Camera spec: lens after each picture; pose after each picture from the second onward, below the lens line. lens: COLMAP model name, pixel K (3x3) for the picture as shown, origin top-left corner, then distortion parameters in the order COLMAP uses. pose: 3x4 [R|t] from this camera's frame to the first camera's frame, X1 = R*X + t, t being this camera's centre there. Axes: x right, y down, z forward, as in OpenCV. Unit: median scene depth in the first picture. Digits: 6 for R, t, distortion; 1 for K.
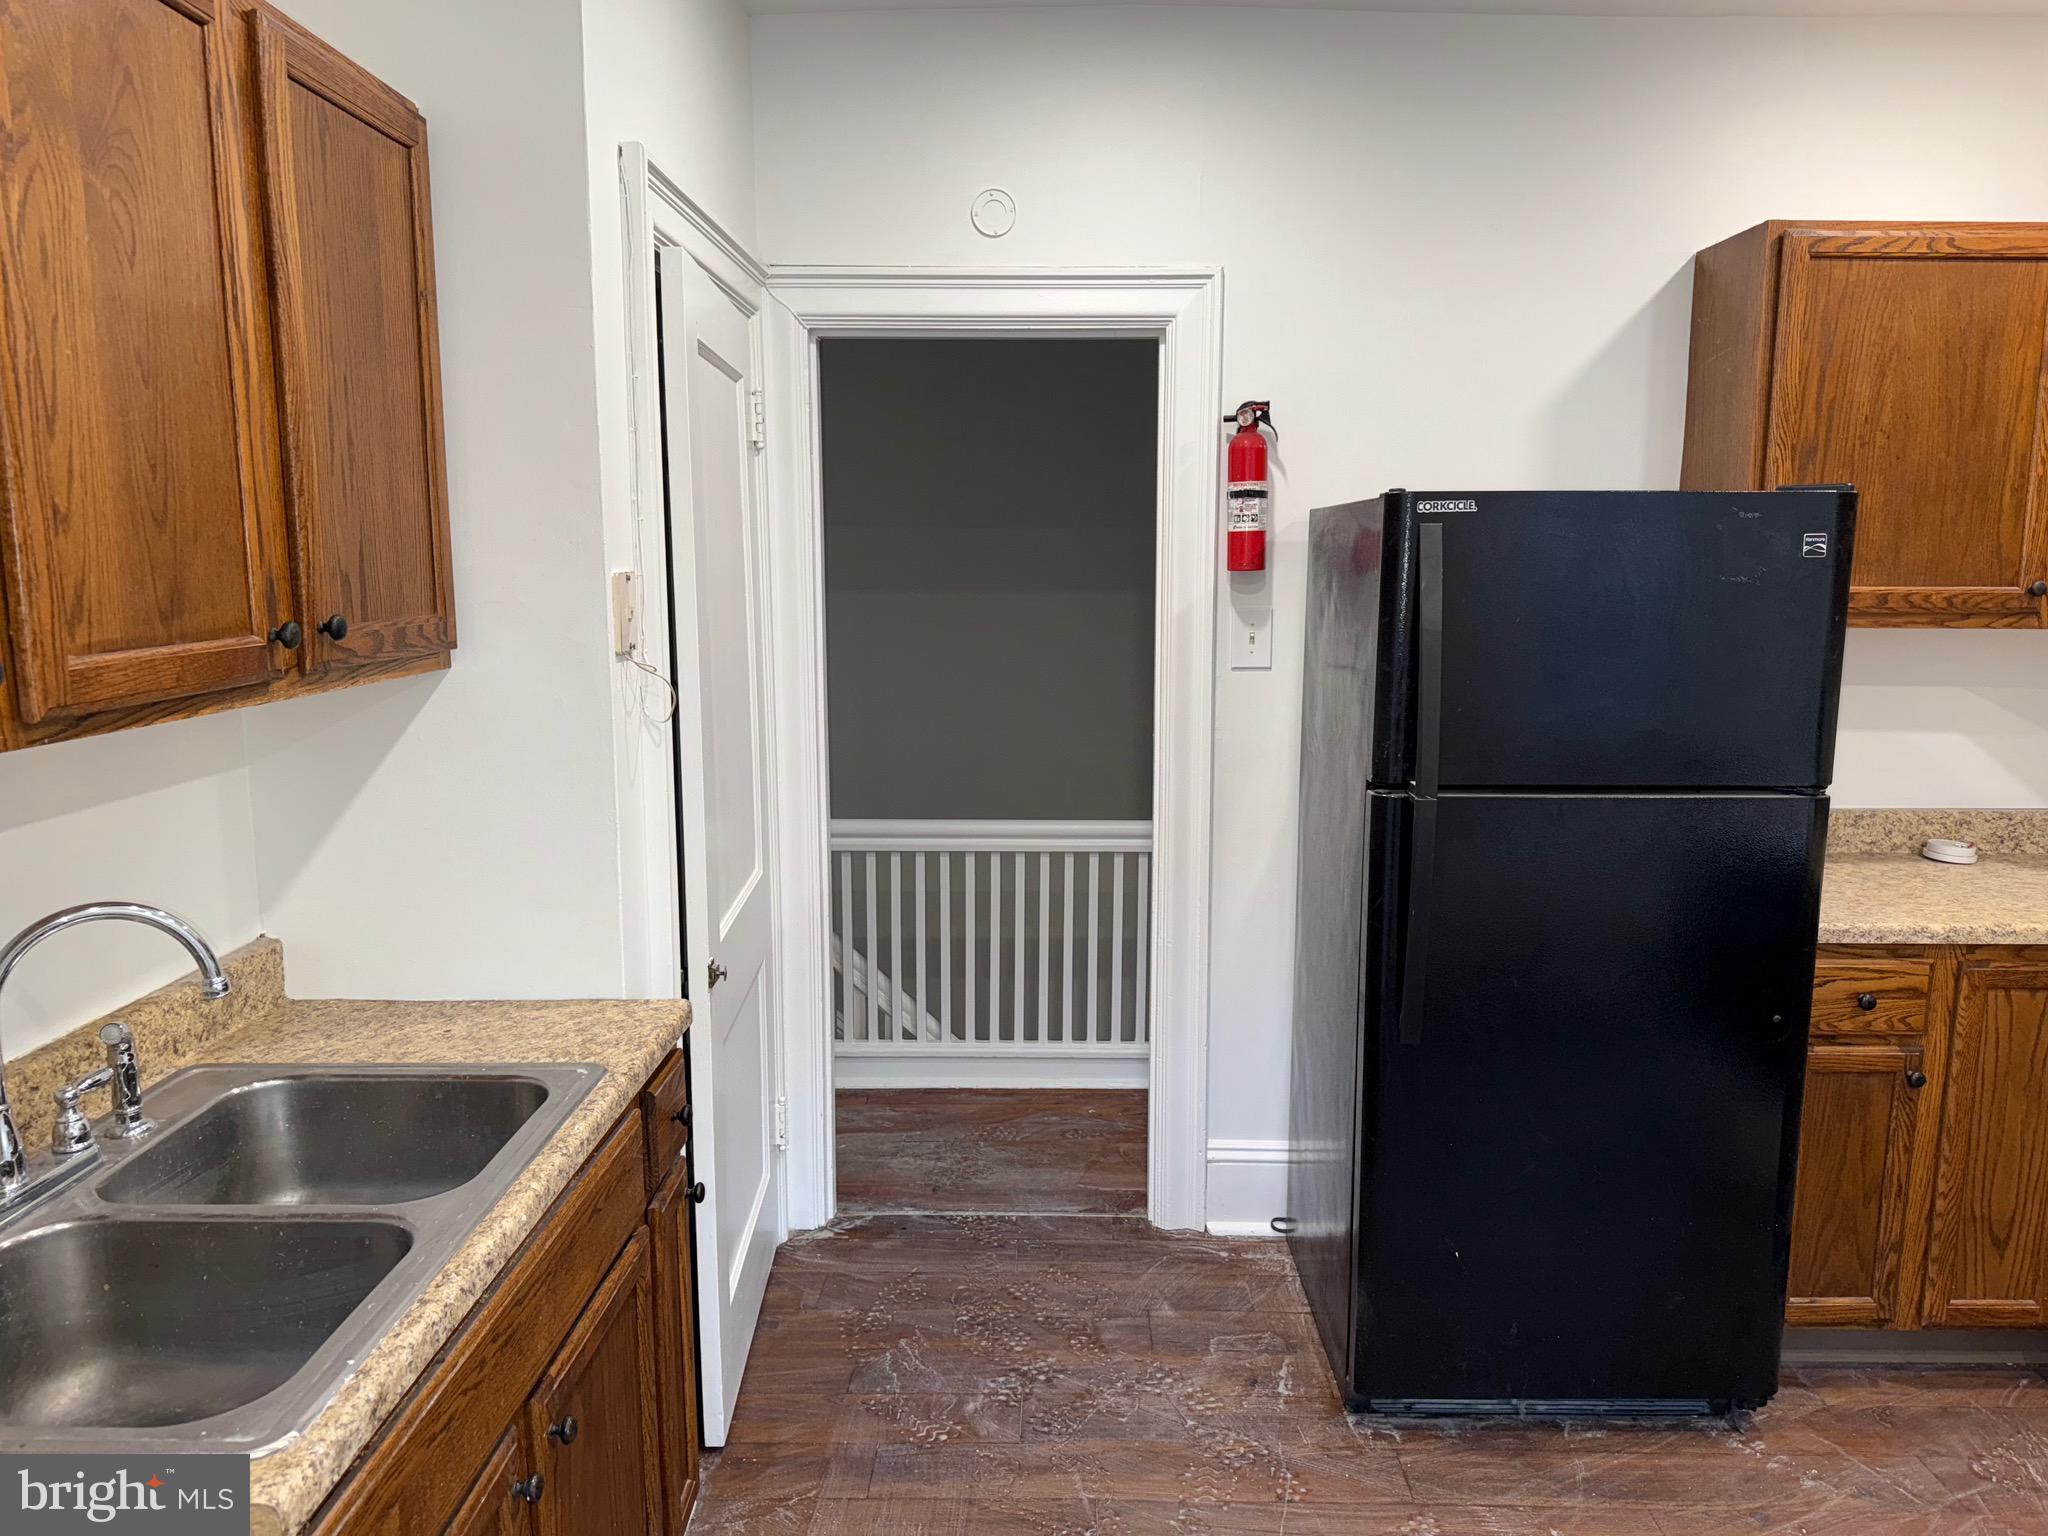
lens RADIAL K [[1451.7, 0, 1072.3], [0, 1451.7, 775.5], [0, 0, 1]] dist [0.082453, -0.093662]
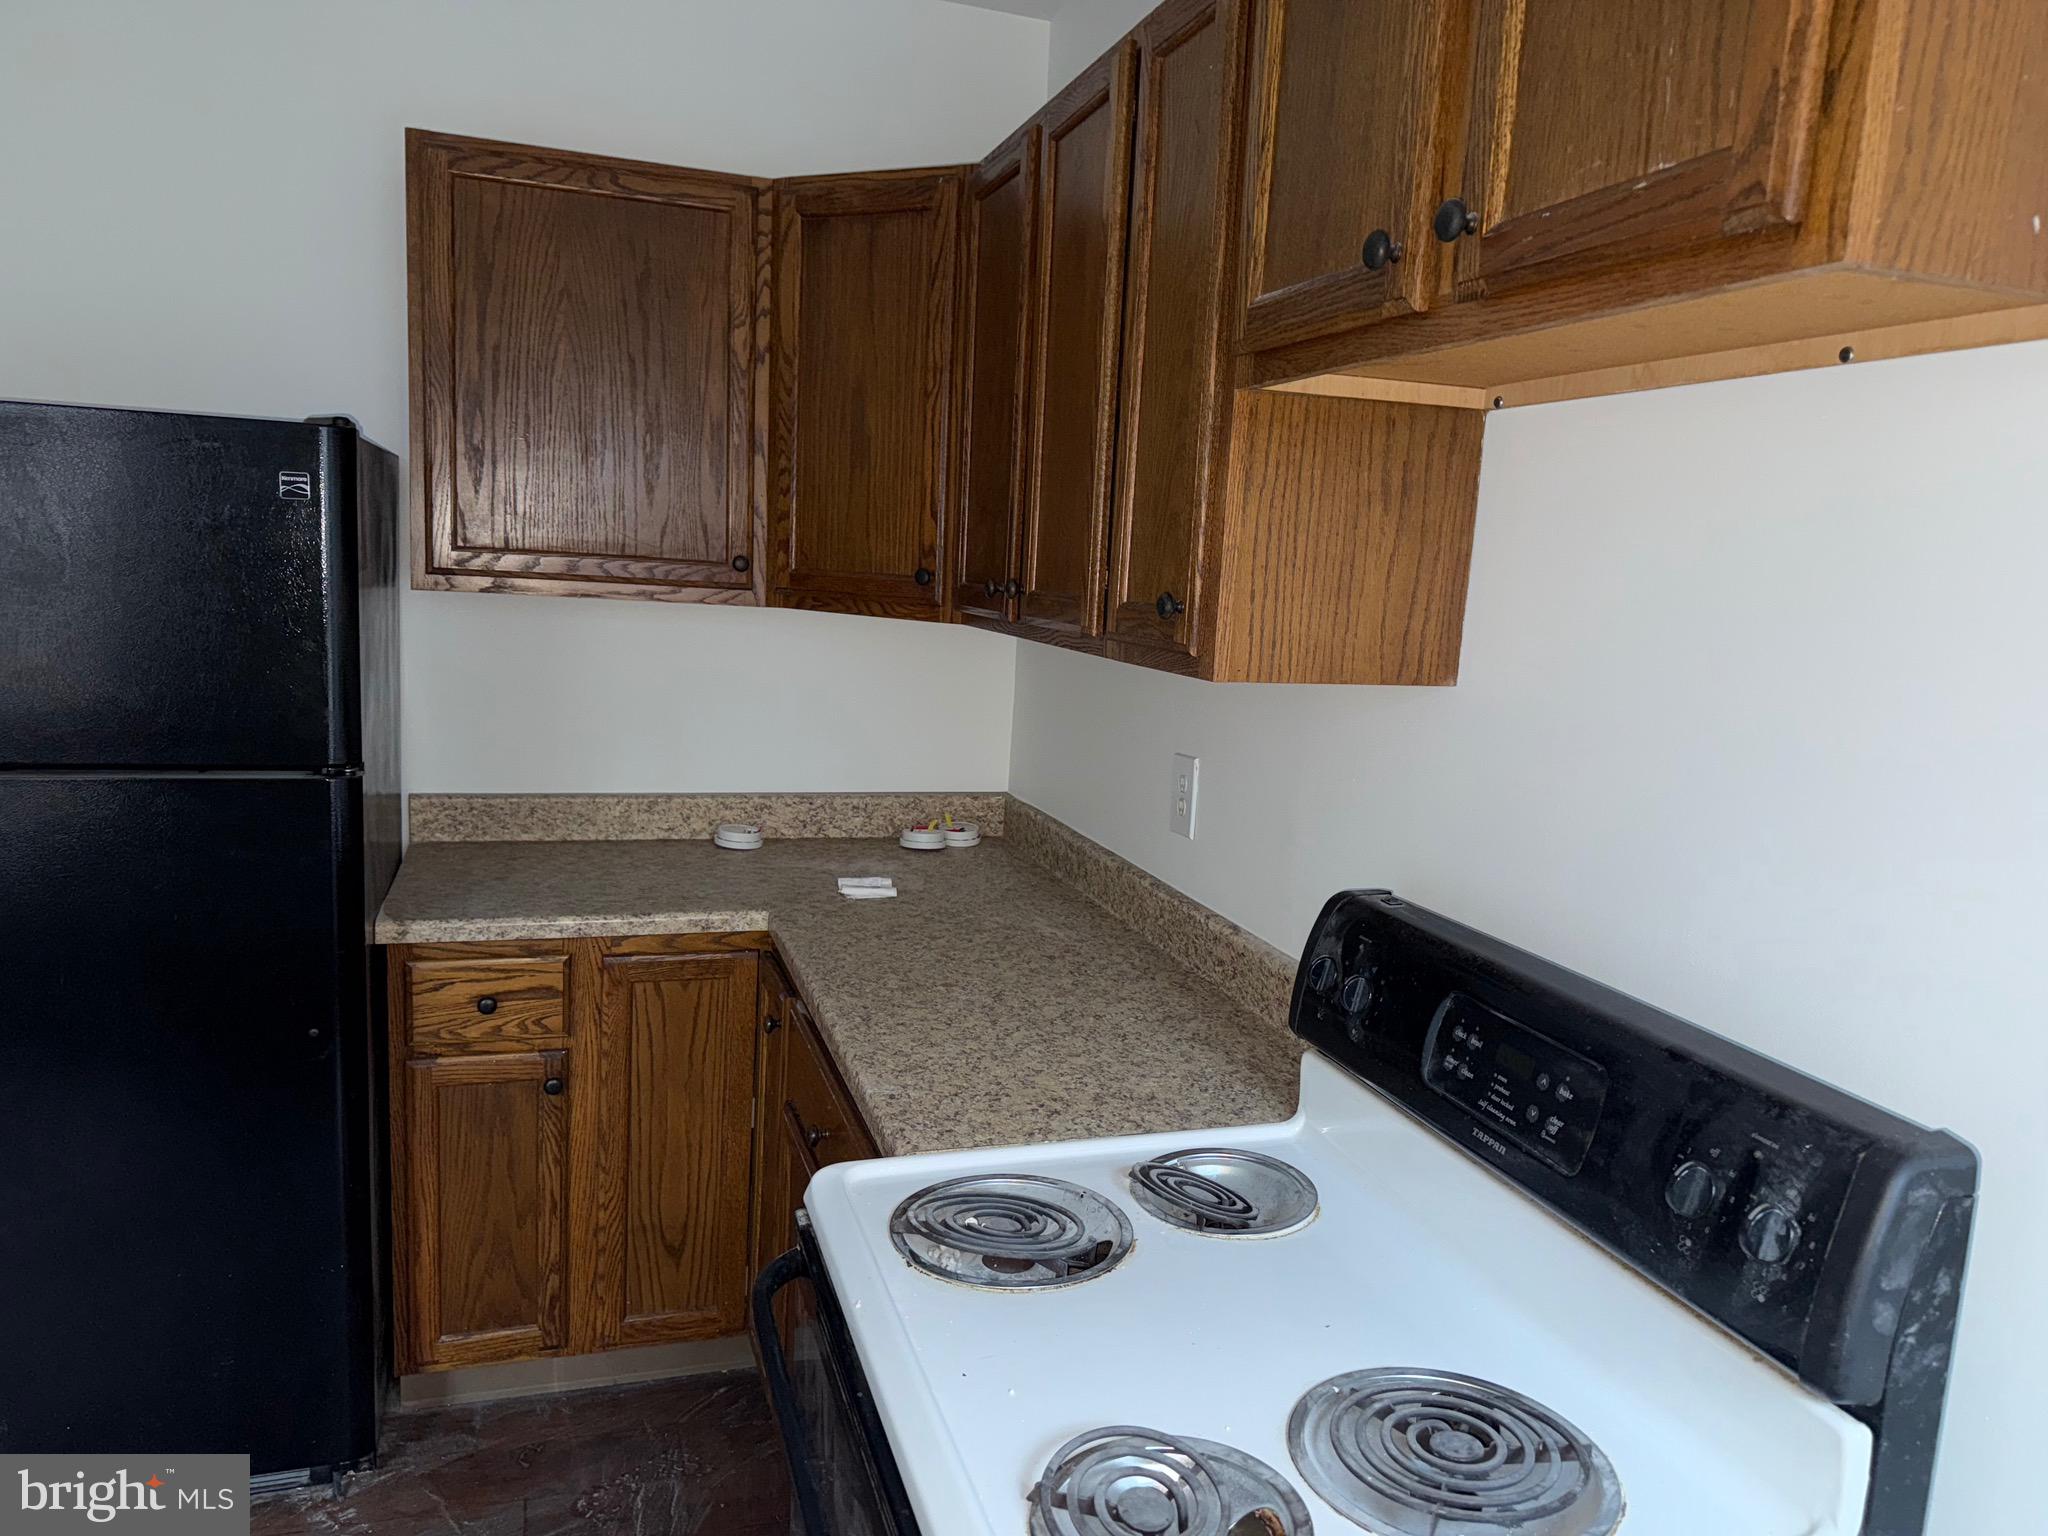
lens RADIAL K [[1451.7, 0, 1072.3], [0, 1451.7, 775.5], [0, 0, 1]] dist [0.082453, -0.093662]
pose [[0.945498, 0.002658, 0.325616, 0.567362], [-0.005032, 0.999967, 0.006447, 0.004628], [-0.325588, -0.007734, 0.945480, 0.029530]]
